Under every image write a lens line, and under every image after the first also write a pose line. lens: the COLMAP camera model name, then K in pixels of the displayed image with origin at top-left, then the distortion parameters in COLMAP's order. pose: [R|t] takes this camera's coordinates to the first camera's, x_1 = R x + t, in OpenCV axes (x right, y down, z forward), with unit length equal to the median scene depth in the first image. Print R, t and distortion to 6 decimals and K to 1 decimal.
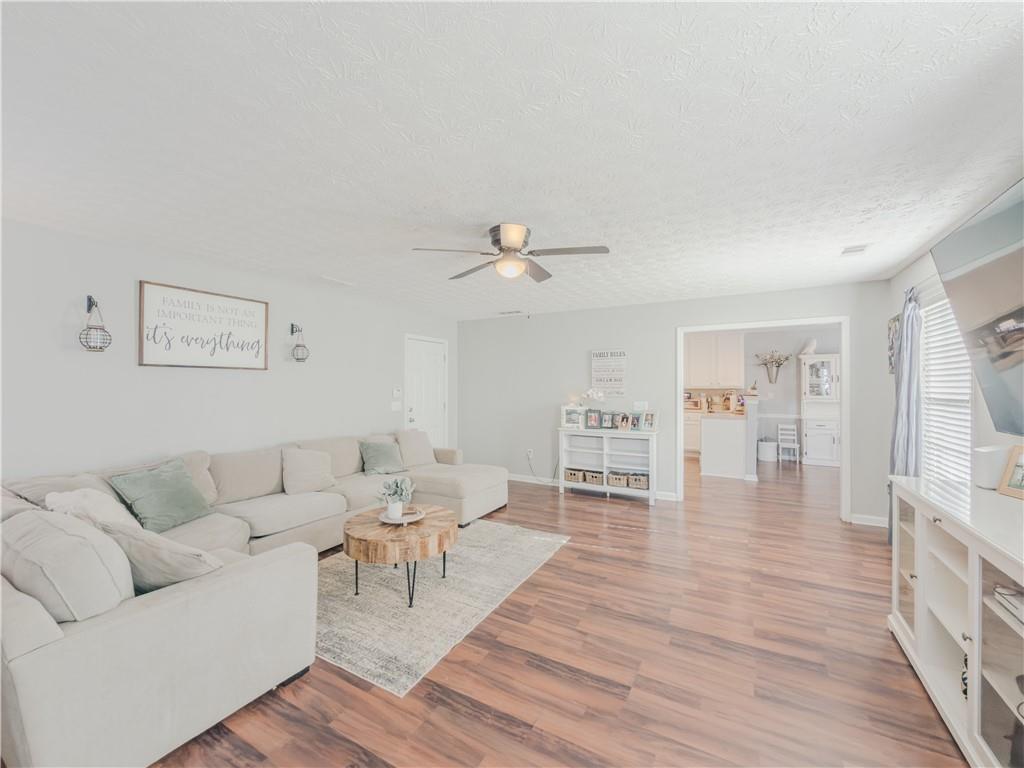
lens RADIAL K [[416.0, 0, 518.6], [0, 416.0, 386.0], [0, 0, 1]] dist [-0.003172, 0.001292]
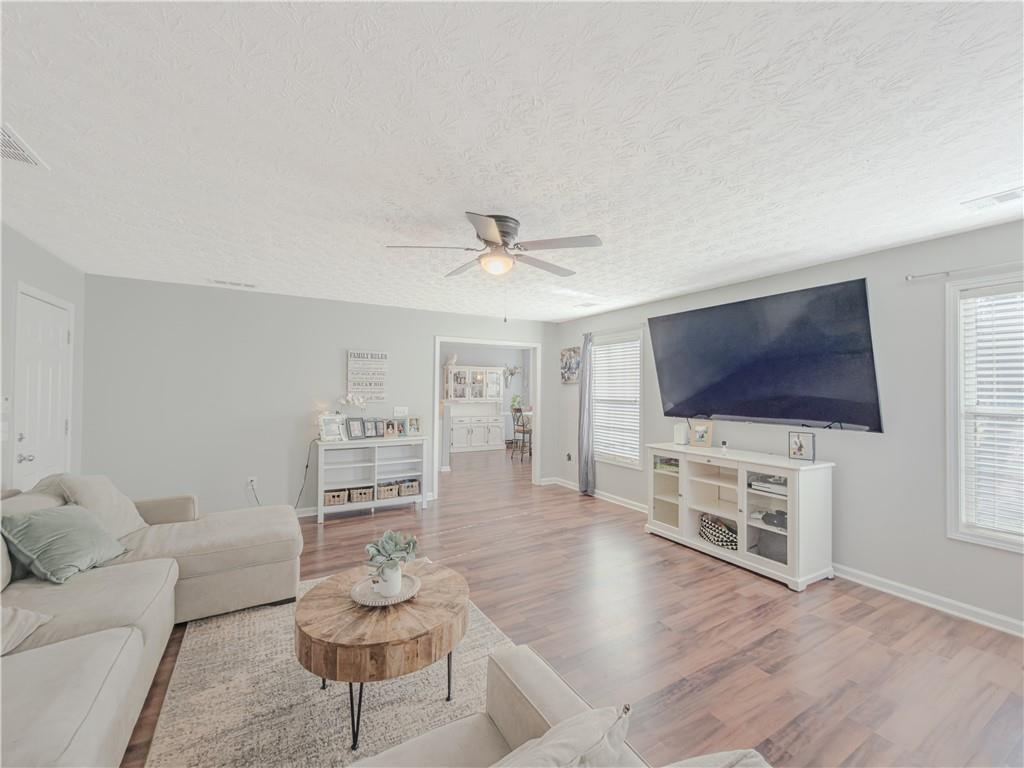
lens RADIAL K [[416.0, 0, 521.0], [0, 416.0, 385.8], [0, 0, 1]] dist [-0.003172, 0.001292]
pose [[0.507511, 0.013316, 0.861543, -0.416859], [-0.009095, 0.999908, -0.010096, -0.004663], [-0.861597, -0.002712, 0.507585, 0.264911]]
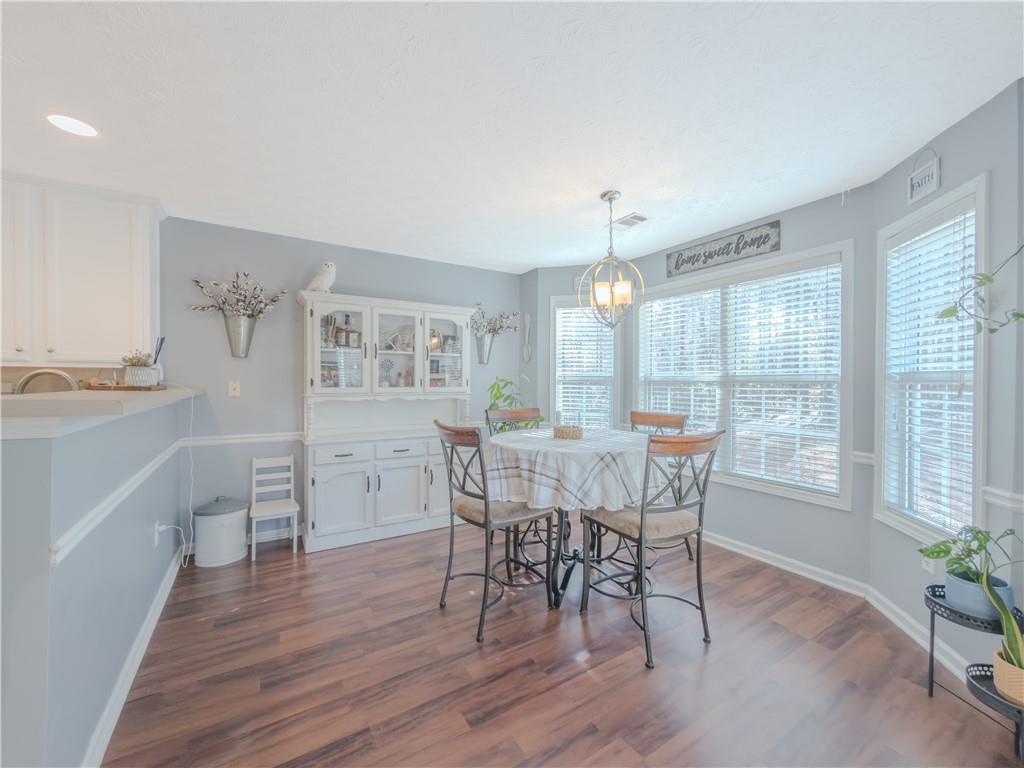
lens RADIAL K [[416.0, 0, 508.0], [0, 416.0, 384.1], [0, 0, 1]] dist [-0.003172, 0.001292]
pose [[0.504452, -0.000807, 0.863440, 0.621515], [-0.007364, 0.999959, 0.005237, 0.022629], [-0.863408, -0.009000, 0.504425, 0.898595]]
